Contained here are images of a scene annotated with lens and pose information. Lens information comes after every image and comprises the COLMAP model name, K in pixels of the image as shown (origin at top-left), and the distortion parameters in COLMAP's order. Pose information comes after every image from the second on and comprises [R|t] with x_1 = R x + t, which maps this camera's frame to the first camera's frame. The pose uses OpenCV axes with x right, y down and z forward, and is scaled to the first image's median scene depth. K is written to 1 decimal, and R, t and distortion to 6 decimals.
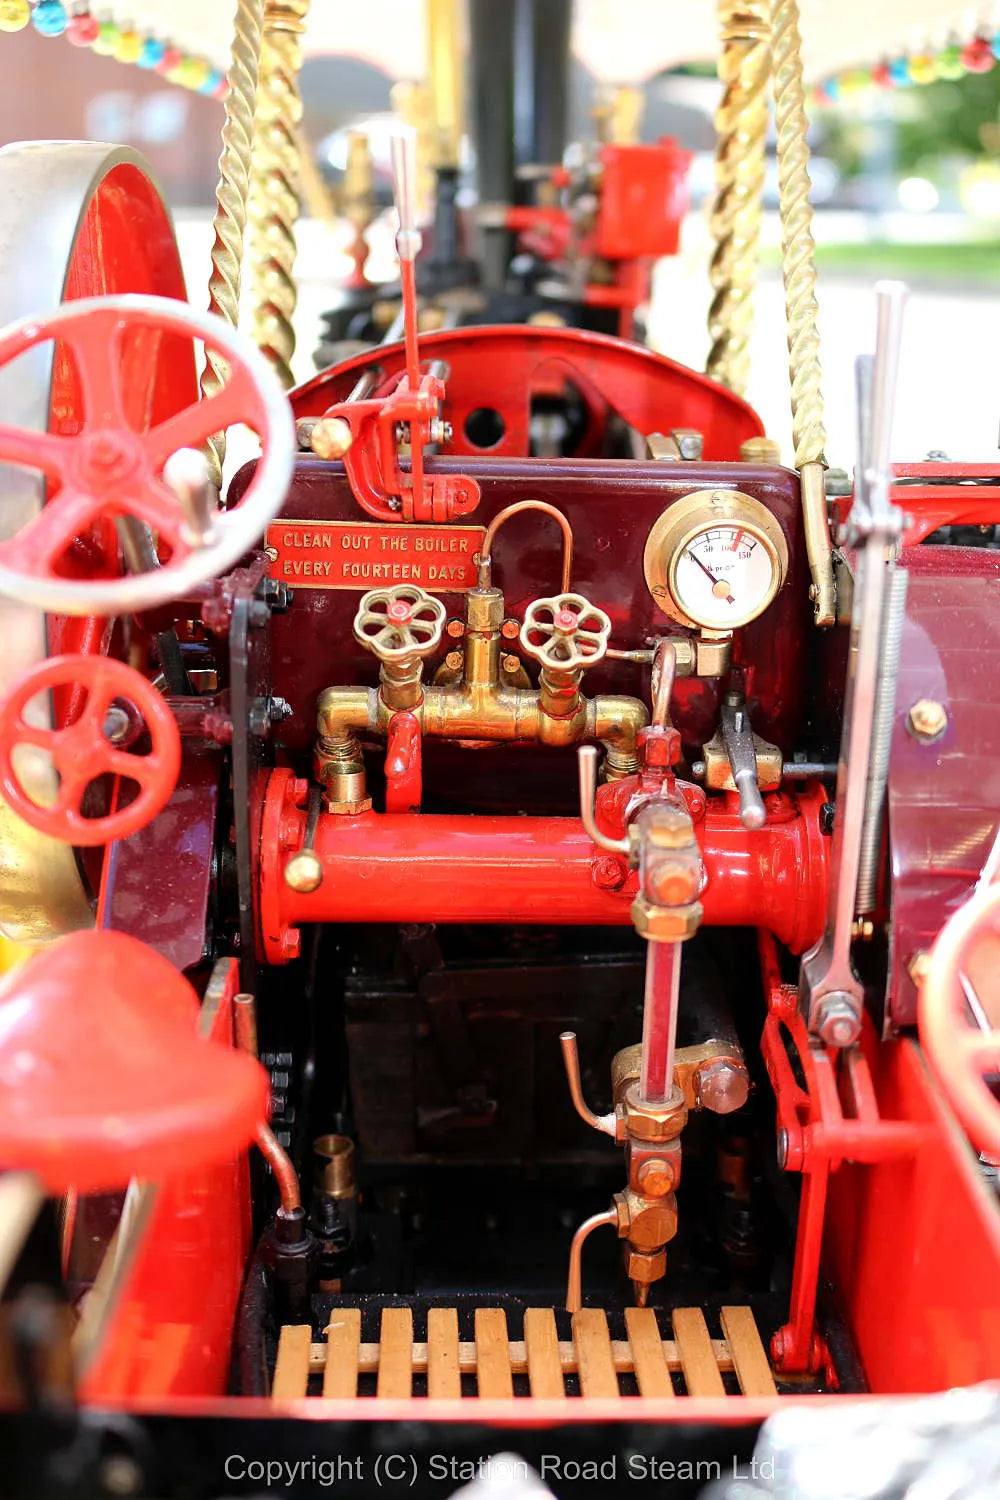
lens RADIAL K [[1705.3, 0, 500.1], [0, 1705.3, 756.9], [0, 0, 1]] dist [-0.074918, 0.000000]
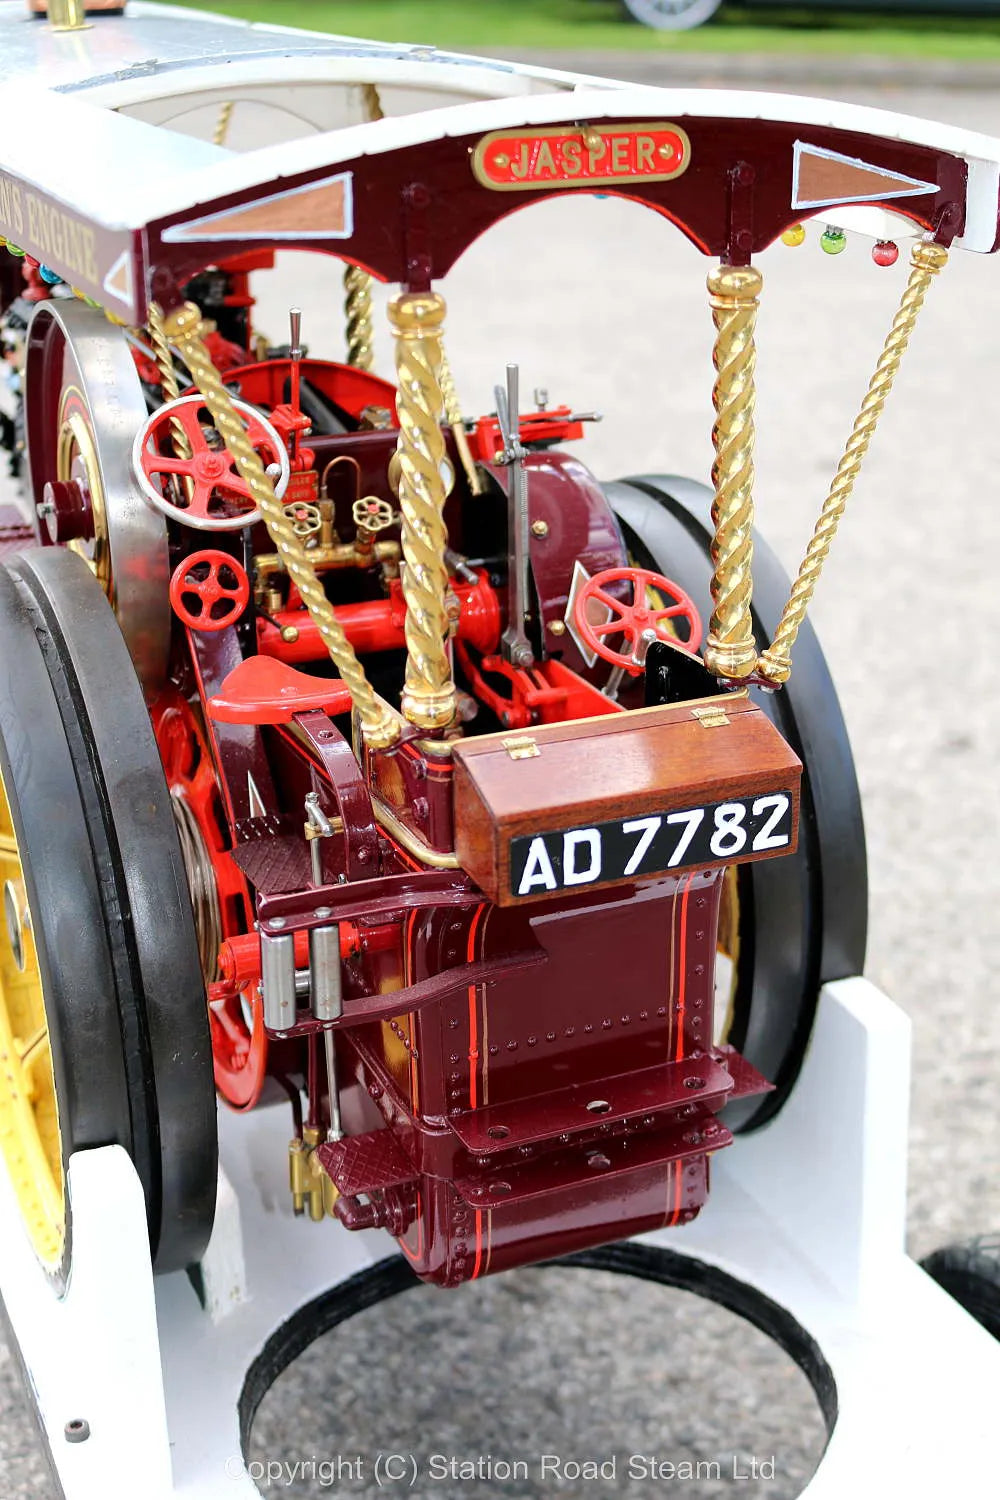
lens RADIAL K [[2281.2, 0, 503.2], [0, 2281.2, 749.4], [0, 0, 1]] dist [-0.056697, 0.000000]
pose [[0.927147, -0.166638, 0.335603, -0.912980], [0.154631, 0.986000, 0.062393, 0.075275], [-0.341301, -0.005953, 0.939935, -1.987053]]
